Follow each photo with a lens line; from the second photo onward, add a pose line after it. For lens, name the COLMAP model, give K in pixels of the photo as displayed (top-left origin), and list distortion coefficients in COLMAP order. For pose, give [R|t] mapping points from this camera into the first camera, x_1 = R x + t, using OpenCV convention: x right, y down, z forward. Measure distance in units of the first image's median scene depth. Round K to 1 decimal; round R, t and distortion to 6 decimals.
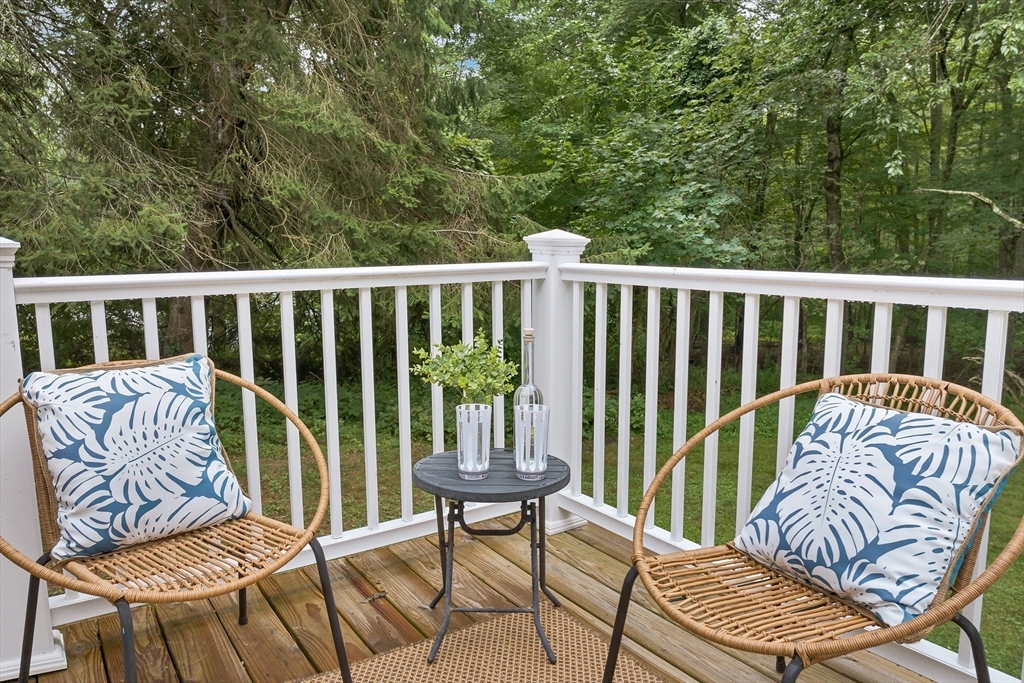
lens RADIAL K [[719.6, 0, 533.4], [0, 719.6, 342.6], [0, 0, 1]] dist [-0.027336, -0.002868]
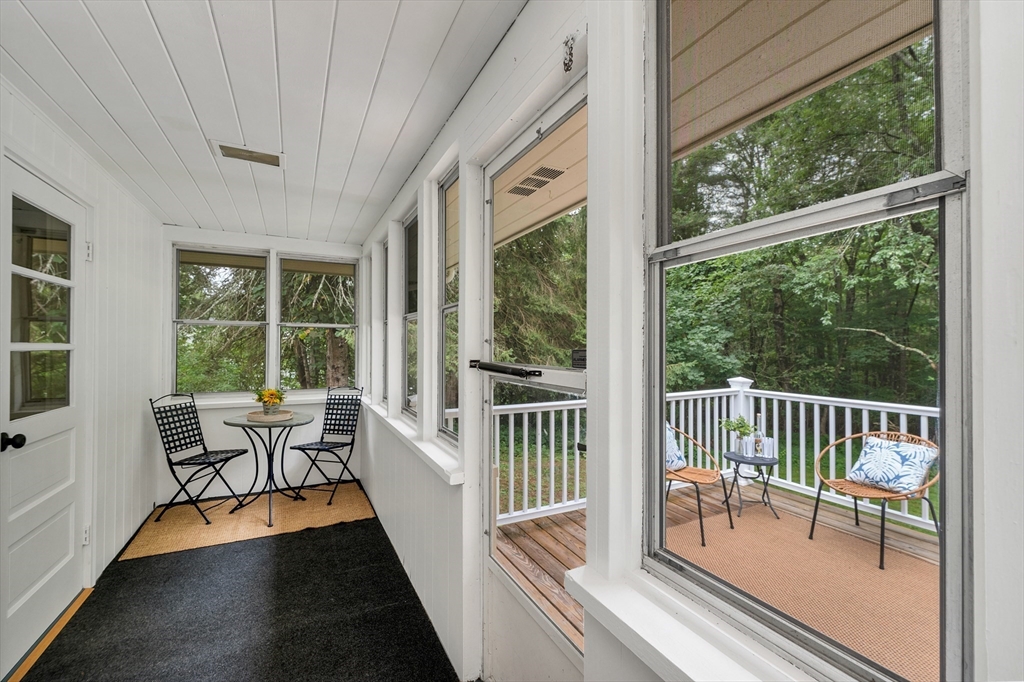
lens RADIAL K [[423.9, 0, 524.9], [0, 423.9, 344.7], [0, 0, 1]] dist [0.009040, 0.000127]
pose [[0.992620, 0.005132, -0.121159, -0.926667], [-0.022124, 0.990001, -0.139316, -0.043147], [0.119233, 0.140968, 0.982808, -1.204193]]
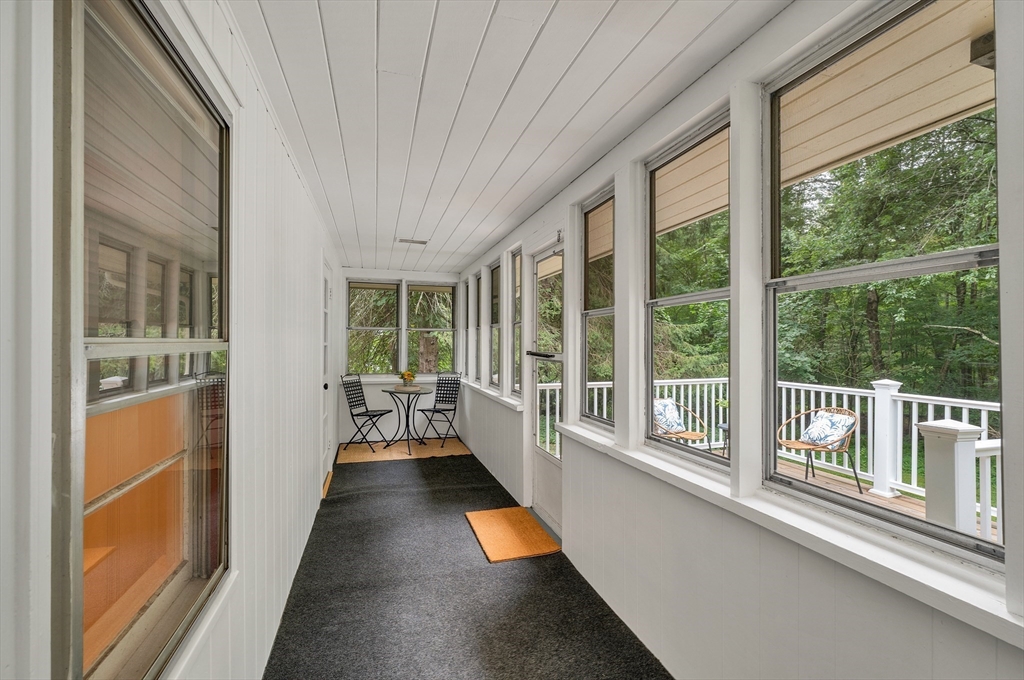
lens RADIAL K [[443.1, 0, 527.1], [0, 443.1, 336.5], [0, 0, 1]] dist [0.004181, -0.000098]
pose [[0.957995, 0.004043, -0.286756, -0.569066], [-0.047504, 0.988325, -0.144767, 0.091883], [0.282823, 0.152308, 0.947002, -2.243825]]
